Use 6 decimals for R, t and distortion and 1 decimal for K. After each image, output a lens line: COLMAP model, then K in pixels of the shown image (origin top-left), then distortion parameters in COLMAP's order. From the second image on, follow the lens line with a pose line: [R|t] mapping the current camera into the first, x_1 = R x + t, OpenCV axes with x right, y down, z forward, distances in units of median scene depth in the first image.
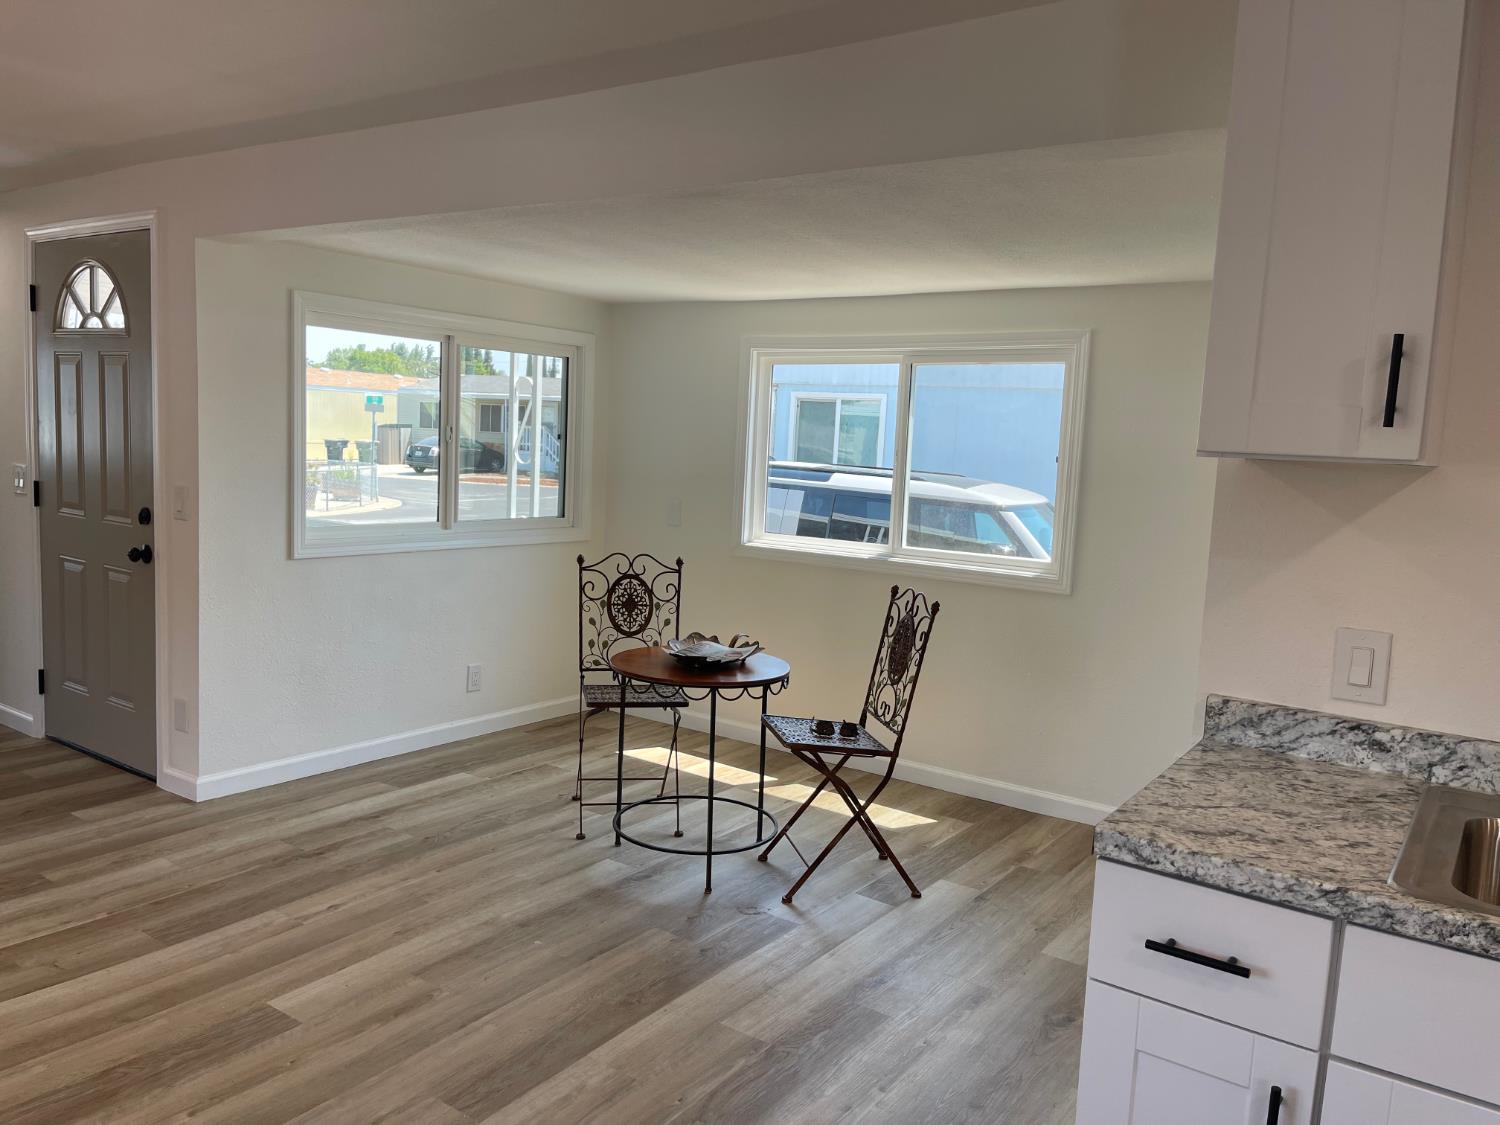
lens RADIAL K [[1136.4, 0, 750.0], [0, 1136.4, 562.5], [0, 0, 1]] dist [0.072011, -0.088144]
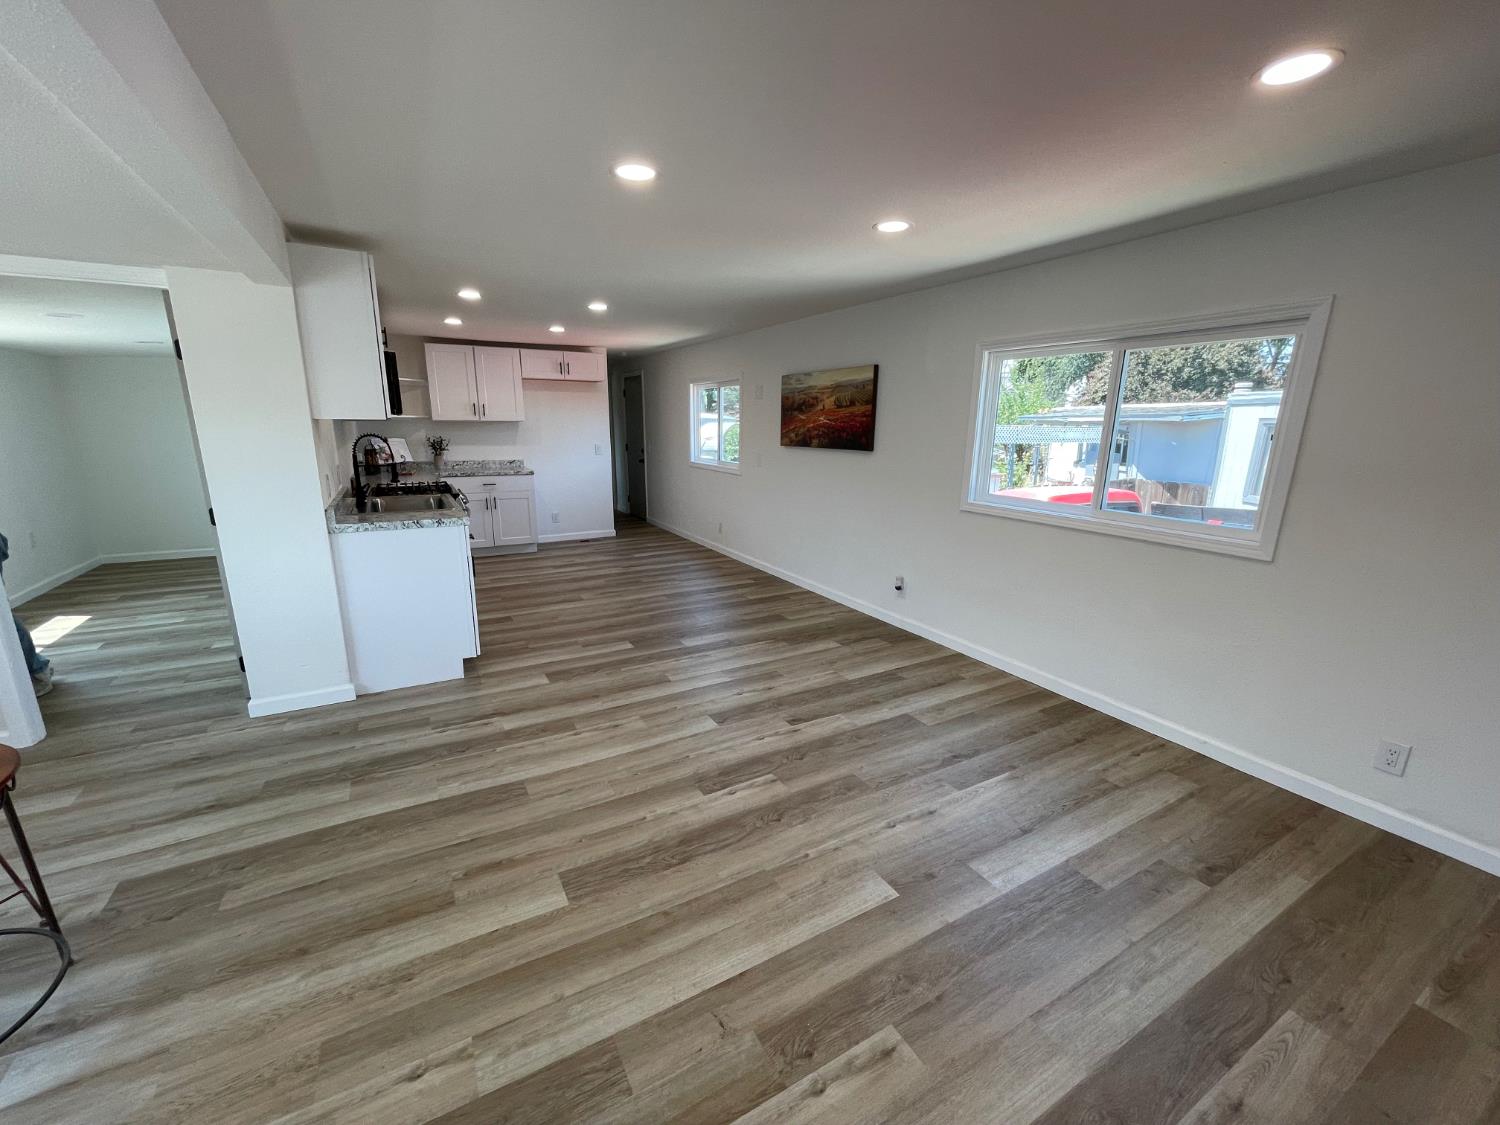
lens RADIAL K [[606.2, 0, 743.8], [0, 606.2, 570.3], [0, 0, 1]] dist [0.001239, -0.005005]
pose [[-0.900953, -0.158998, 0.403737, -0.576119], [-0.005735, 0.934729, 0.355314, -0.139332], [-0.433879, 0.317806, -0.843059, 0.977387]]
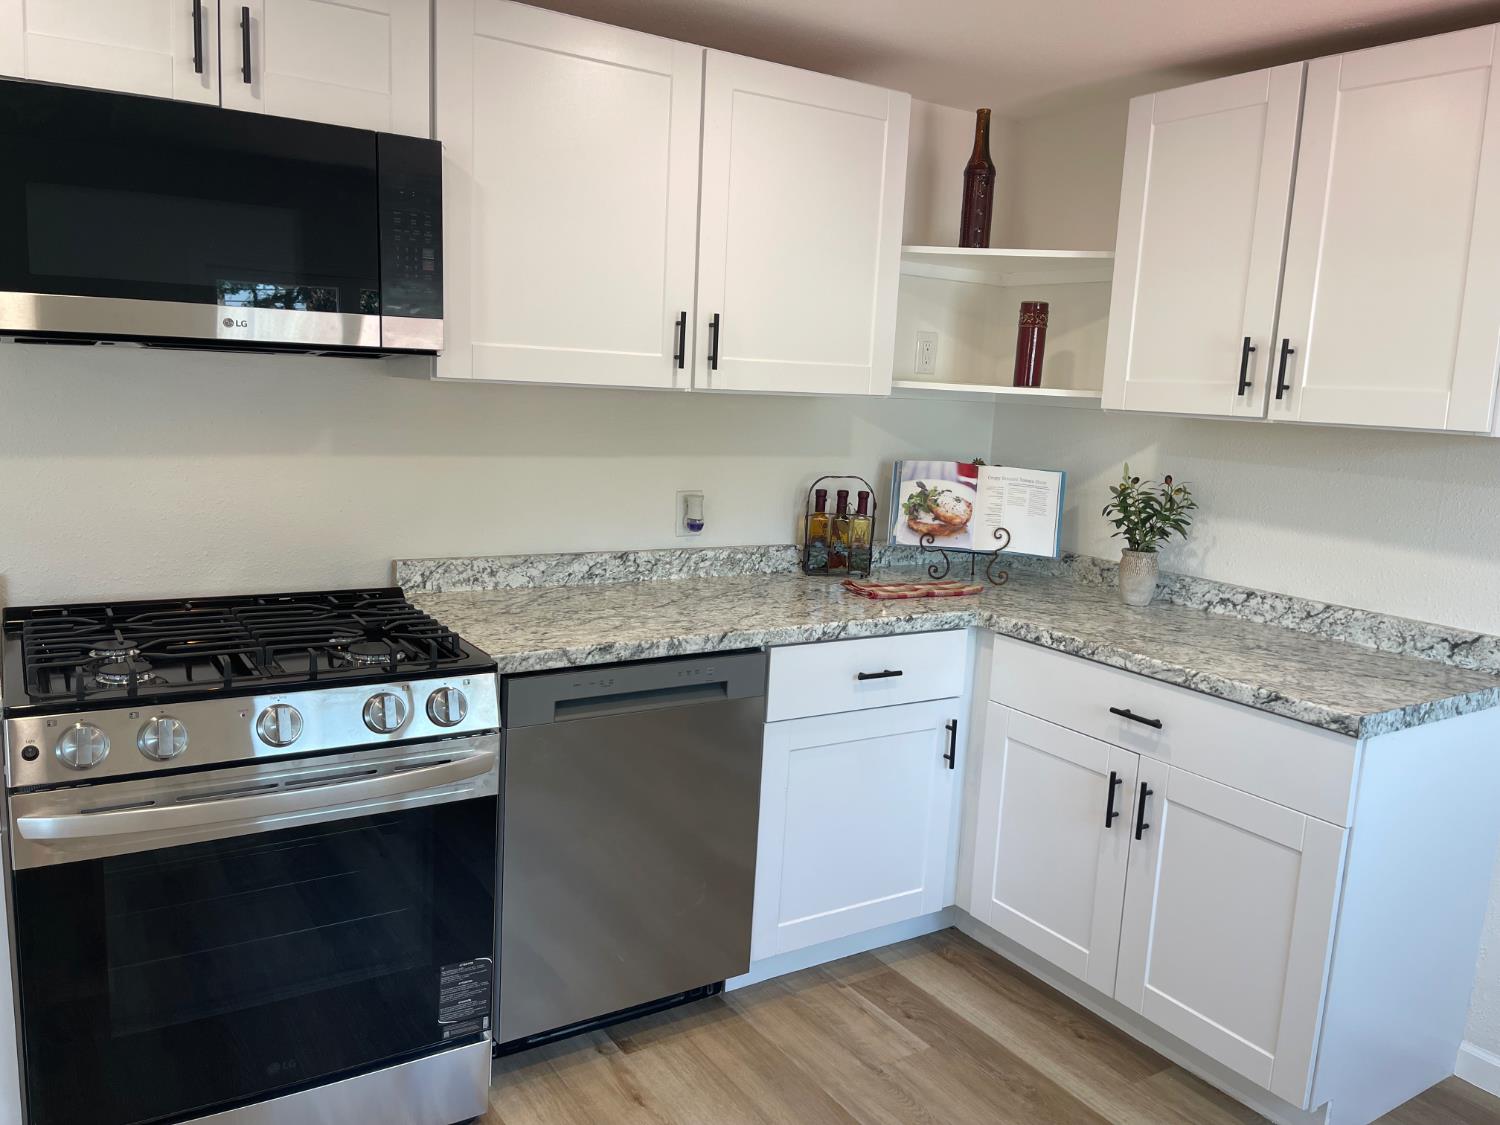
lens RADIAL K [[1136.4, 0, 750.0], [0, 1136.4, 562.5], [0, 0, 1]] dist [0.072011, -0.088144]
pose [[0.374434, -0.178283, 0.909953, 0.090292], [0.073458, 0.983961, 0.162557, 0.024472], [-0.924339, 0.005976, 0.381525, -0.220912]]
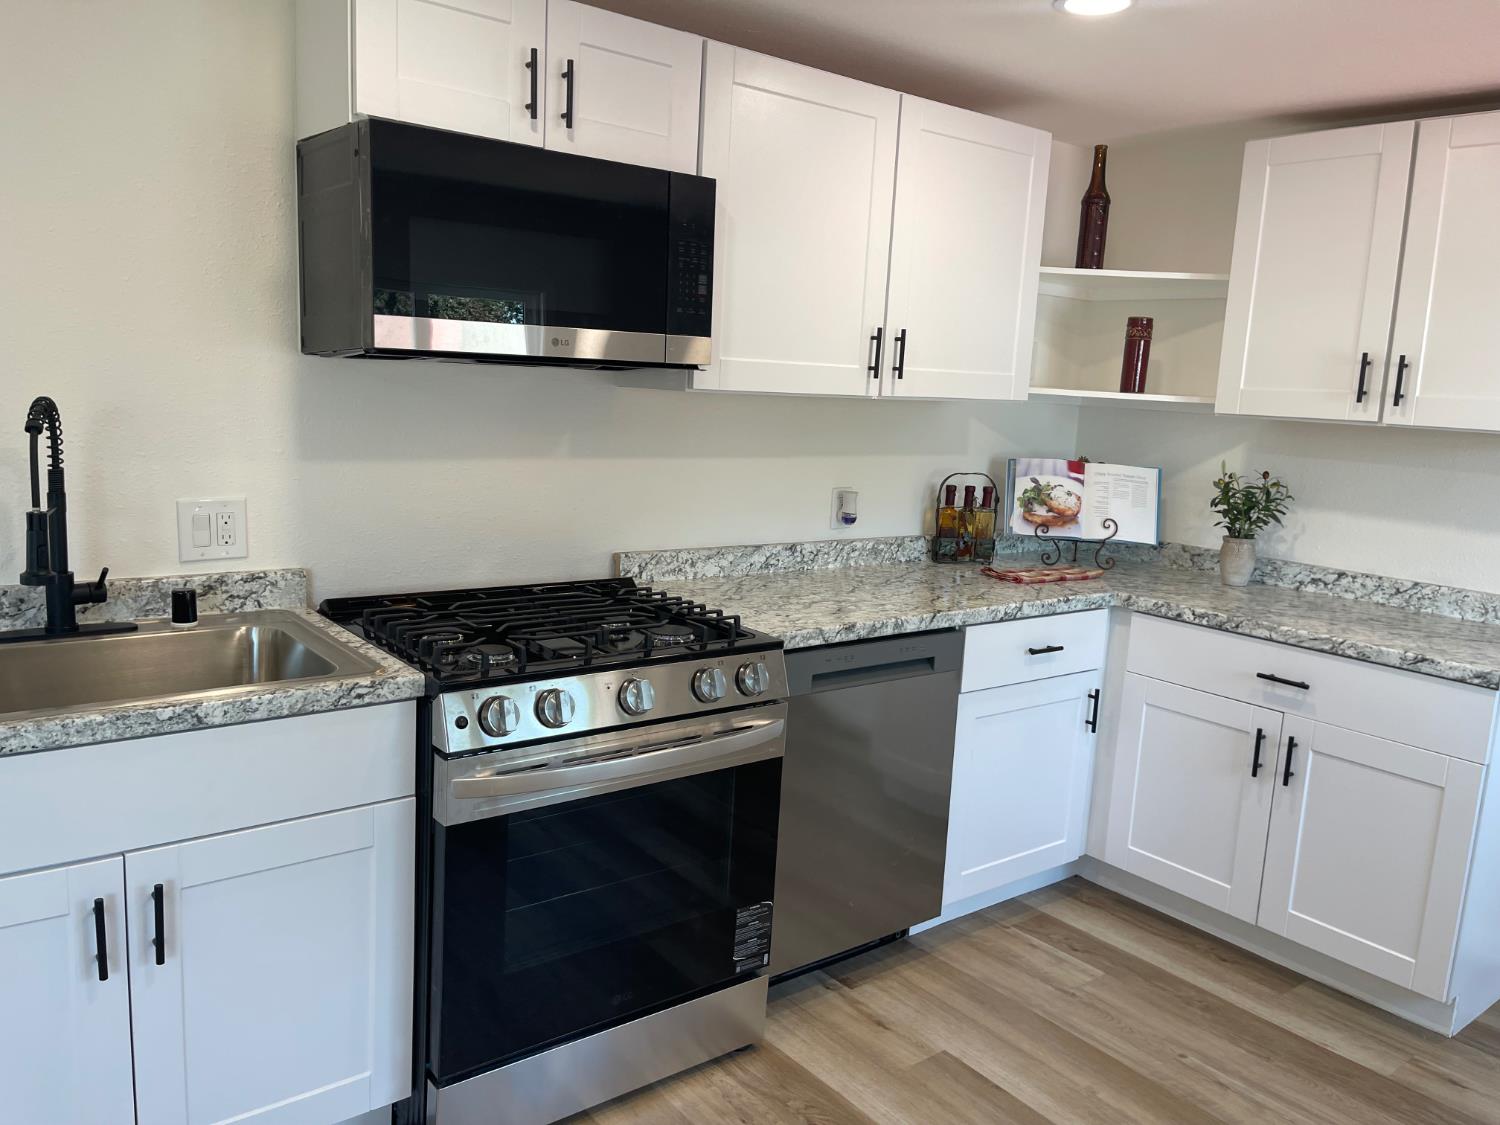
lens RADIAL K [[1136.4, 0, 750.0], [0, 1136.4, 562.5], [0, 0, 1]] dist [0.072011, -0.088144]
pose [[0.285079, -0.187268, 0.940032, -0.046320], [0.069316, 0.982189, 0.174645, 0.000169], [-0.955994, 0.015372, 0.292982, -0.064855]]
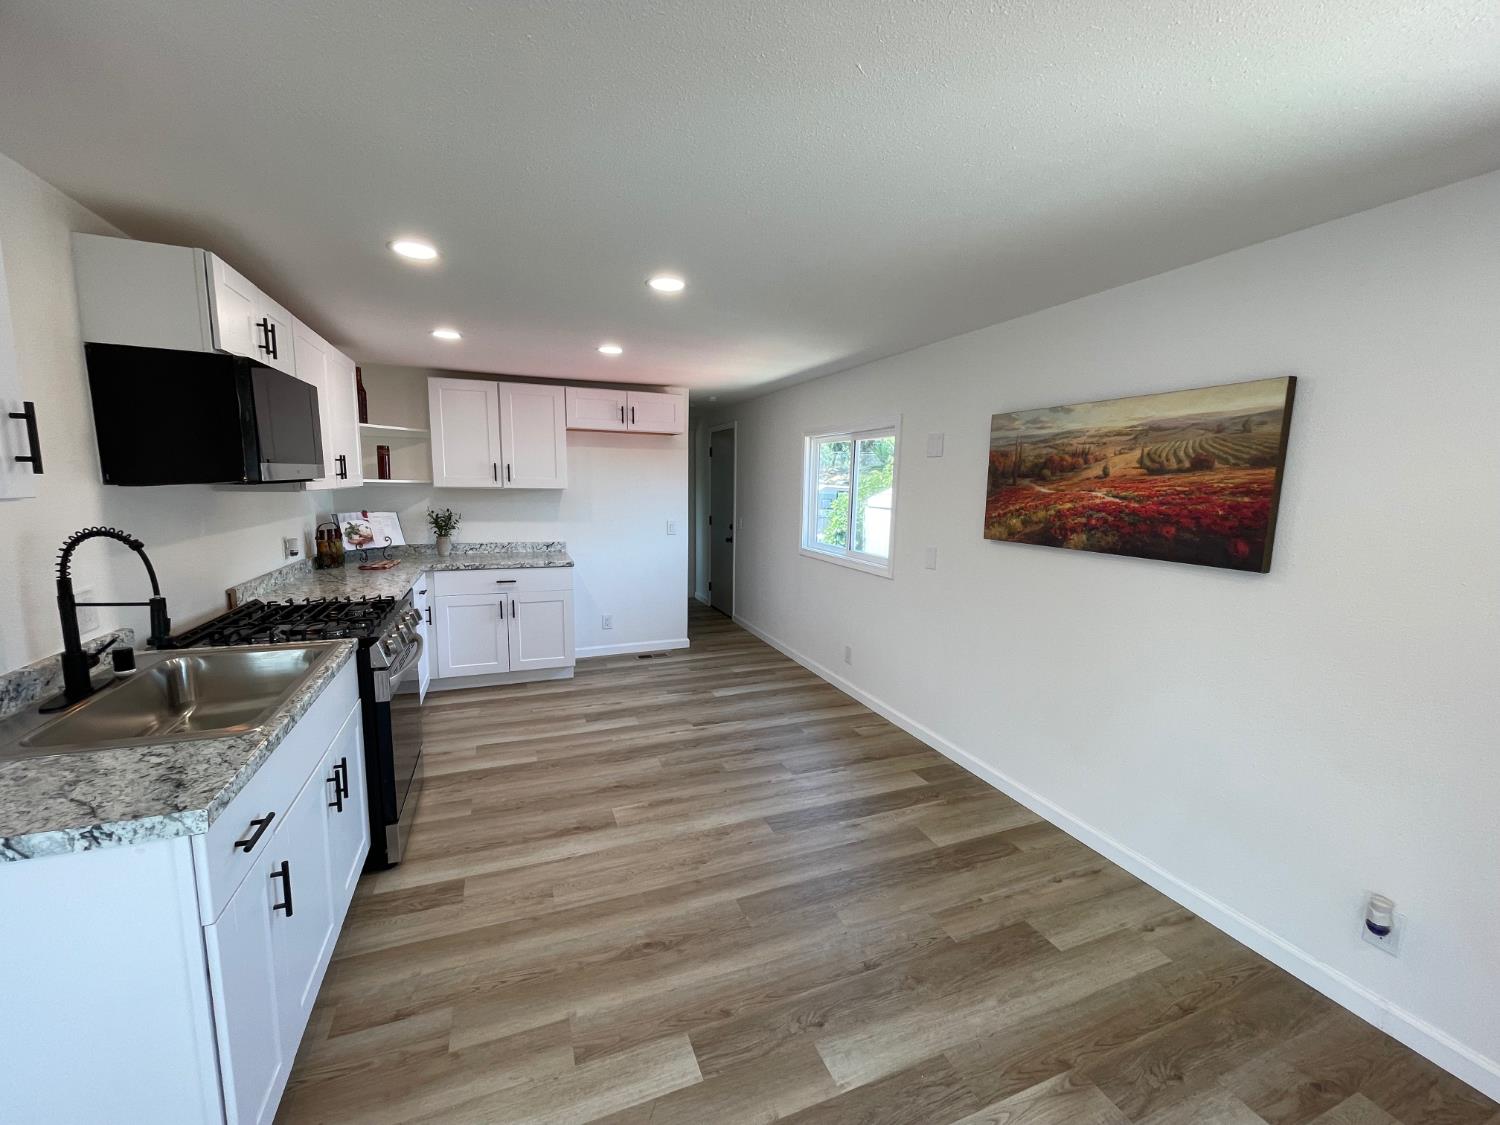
lens RADIAL K [[606.2, 0, 743.8], [0, 606.2, 570.3], [0, 0, 1]] dist [0.001239, -0.005005]
pose [[-0.834614, -0.141900, 0.532244, -0.202445], [0.003194, 0.964986, 0.262281, -0.076902], [-0.550825, 0.220604, -0.804938, 0.466372]]
